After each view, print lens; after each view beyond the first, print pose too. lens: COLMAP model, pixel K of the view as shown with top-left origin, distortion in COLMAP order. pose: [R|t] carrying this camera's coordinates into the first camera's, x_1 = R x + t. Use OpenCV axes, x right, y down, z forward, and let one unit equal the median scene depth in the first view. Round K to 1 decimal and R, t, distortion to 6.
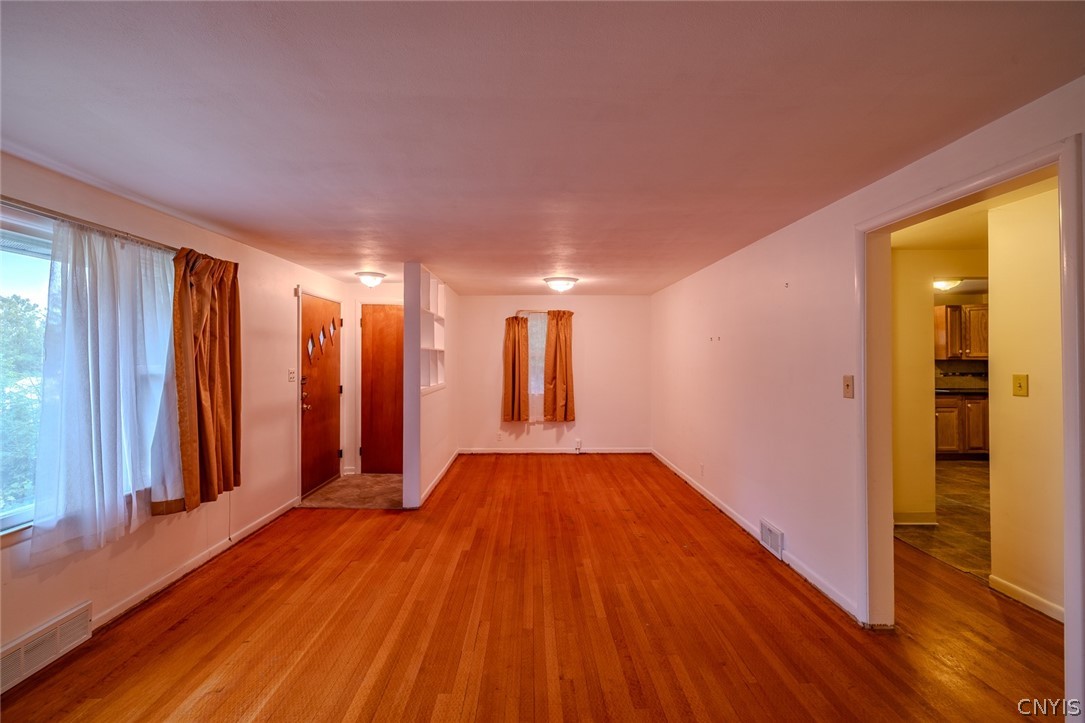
lens RADIAL K [[459.4, 0, 542.6], [0, 459.4, 360.3], [0, 0, 1]] dist [0.002849, 0.000256]
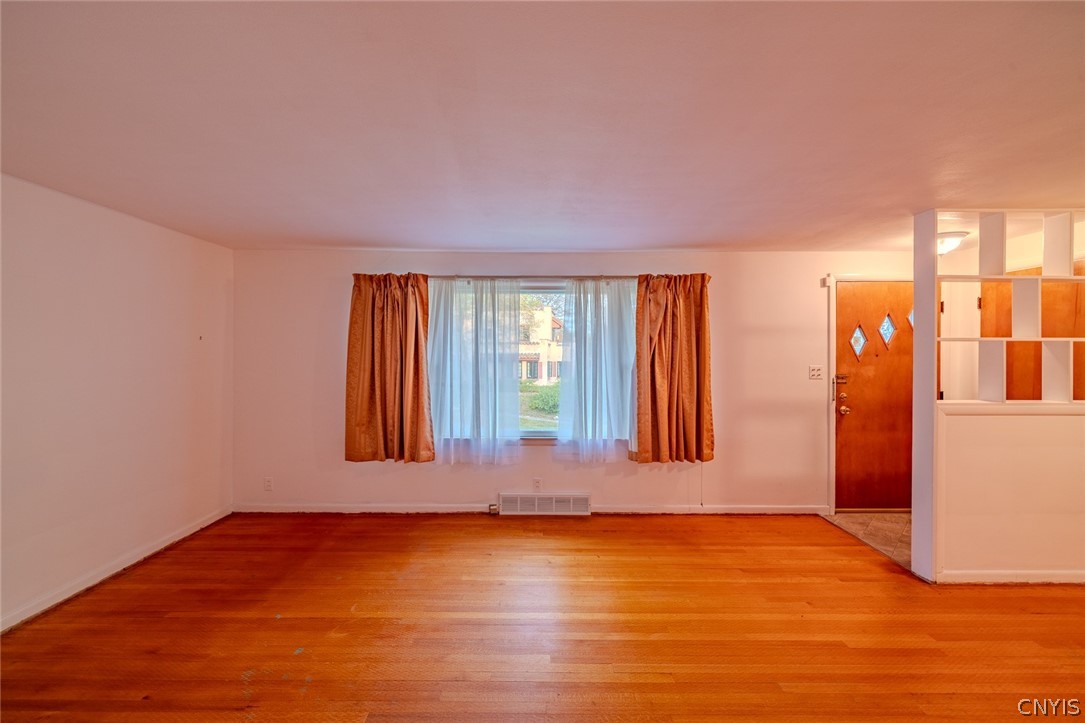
lens RADIAL K [[459.4, 0, 535.5], [0, 459.4, 358.8], [0, 0, 1]] dist [0.002849, 0.000256]
pose [[-0.017675, 0.015591, -0.999722, 0.601089], [-0.008686, 0.999838, 0.015747, -0.007613], [0.999806, 0.008962, -0.017537, 0.669933]]
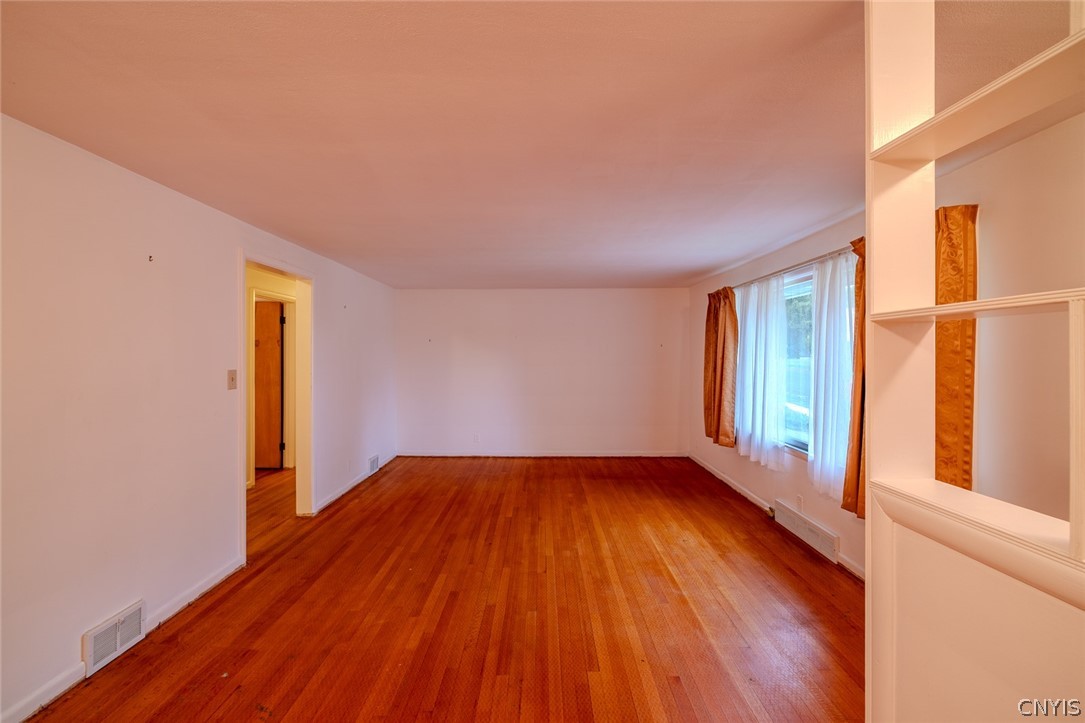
lens RADIAL K [[459.4, 0, 533.3], [0, 459.4, 360.0], [0, 0, 1]] dist [0.002849, 0.000256]
pose [[-0.999037, 0.001358, 0.043849, -0.136920], [0.002213, 0.999808, 0.019455, -0.011833], [-0.043814, 0.019533, -0.998849, 1.922759]]
